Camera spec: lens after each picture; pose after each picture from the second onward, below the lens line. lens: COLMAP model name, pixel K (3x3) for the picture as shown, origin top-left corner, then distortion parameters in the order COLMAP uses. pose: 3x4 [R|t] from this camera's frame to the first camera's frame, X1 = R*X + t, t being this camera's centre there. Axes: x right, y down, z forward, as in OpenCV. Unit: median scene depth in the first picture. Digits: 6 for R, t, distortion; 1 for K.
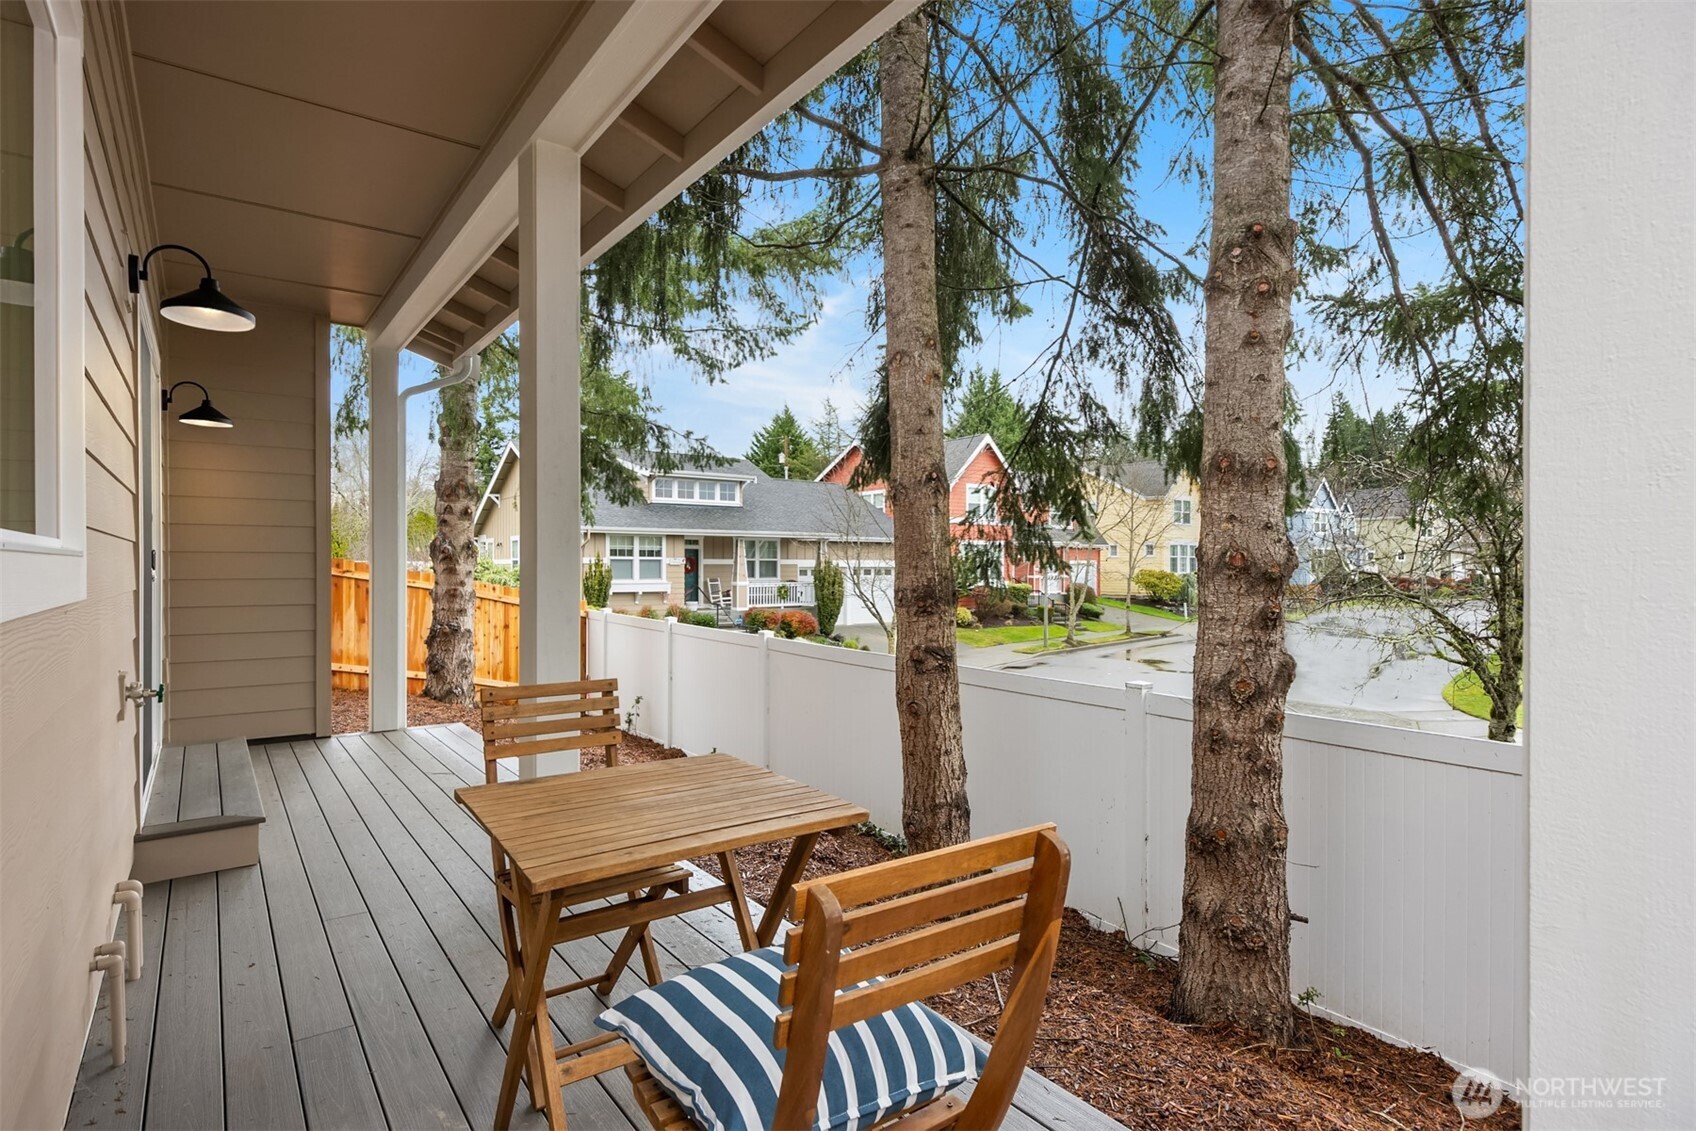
lens RADIAL K [[874.7, 0, 847.4], [0, 874.7, 566.9], [0, 0, 1]] dist [-0.002309, 0.000015]
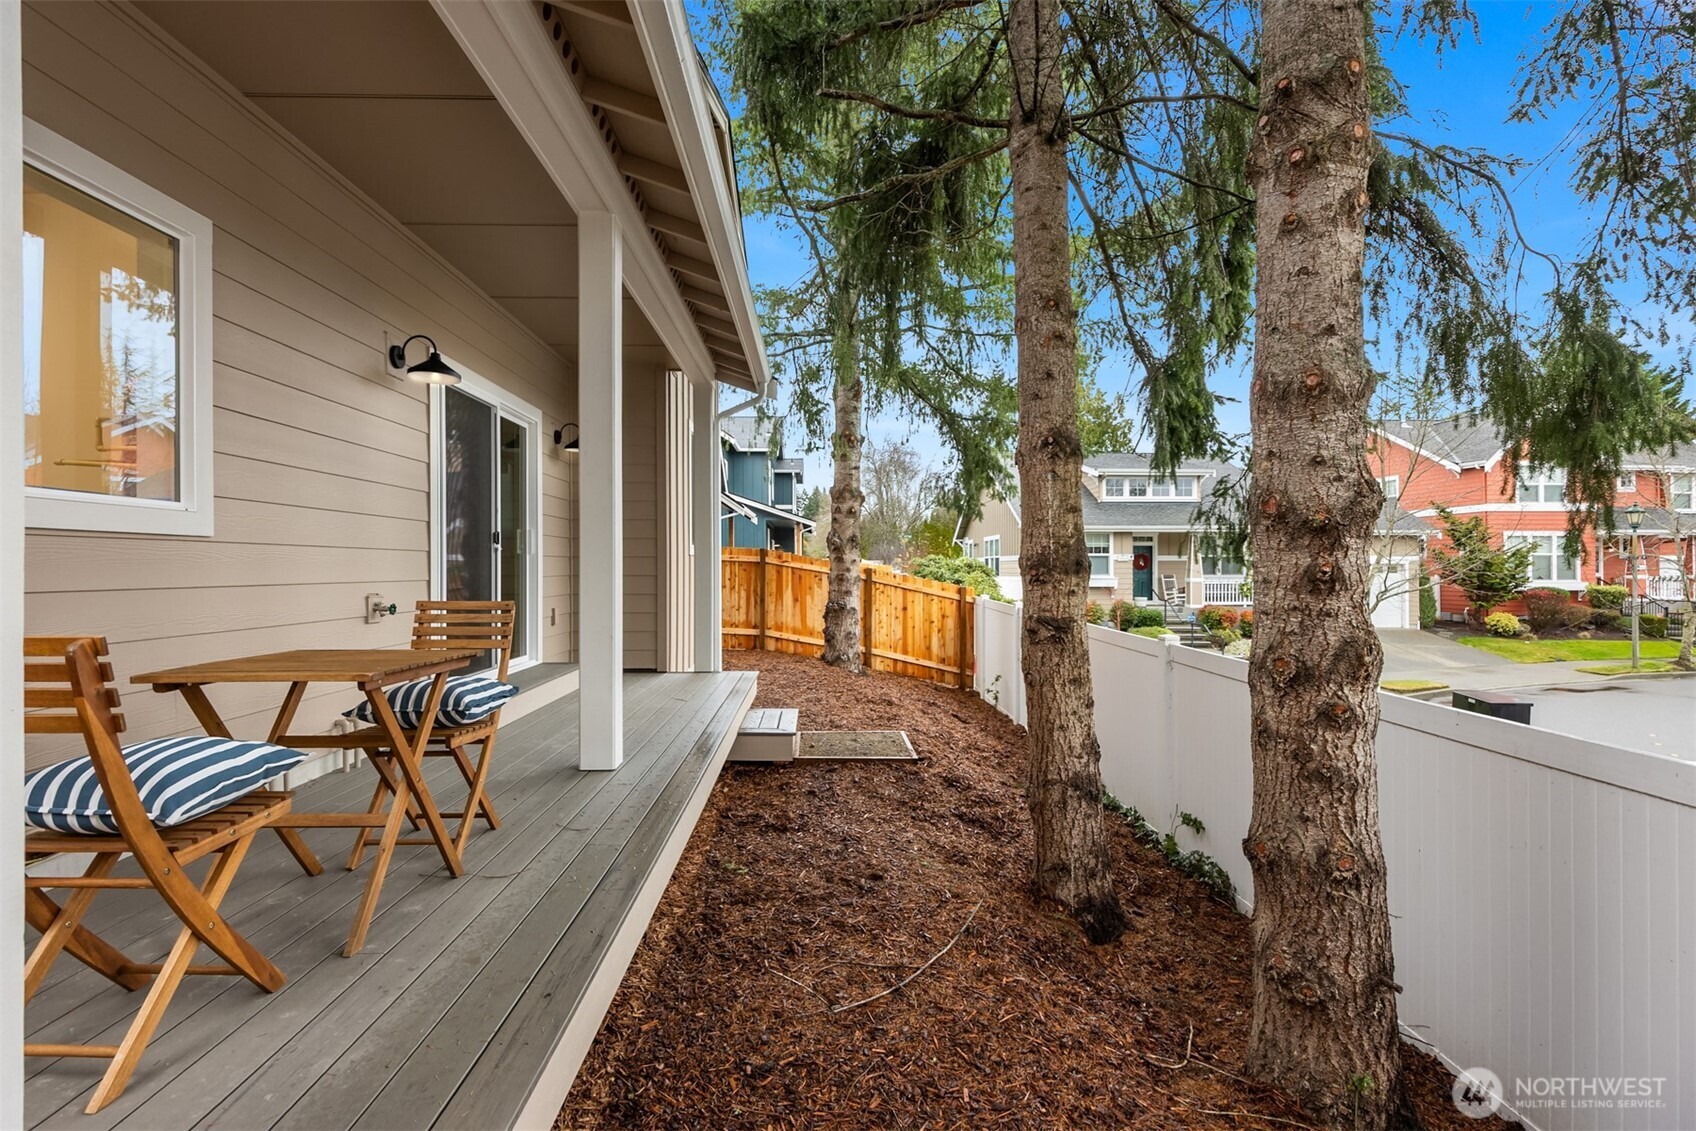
lens RADIAL K [[818.8, 0, 843.8], [0, 818.8, 567.6], [0, 0, 1]] dist [-0.000547, 0.000021]
pose [[0.815467, -0.001755, -0.578801, 0.434028], [-0.000060, 0.999995, -0.003118, 0.039175], [0.578804, 0.002577, 0.815463, 0.128050]]
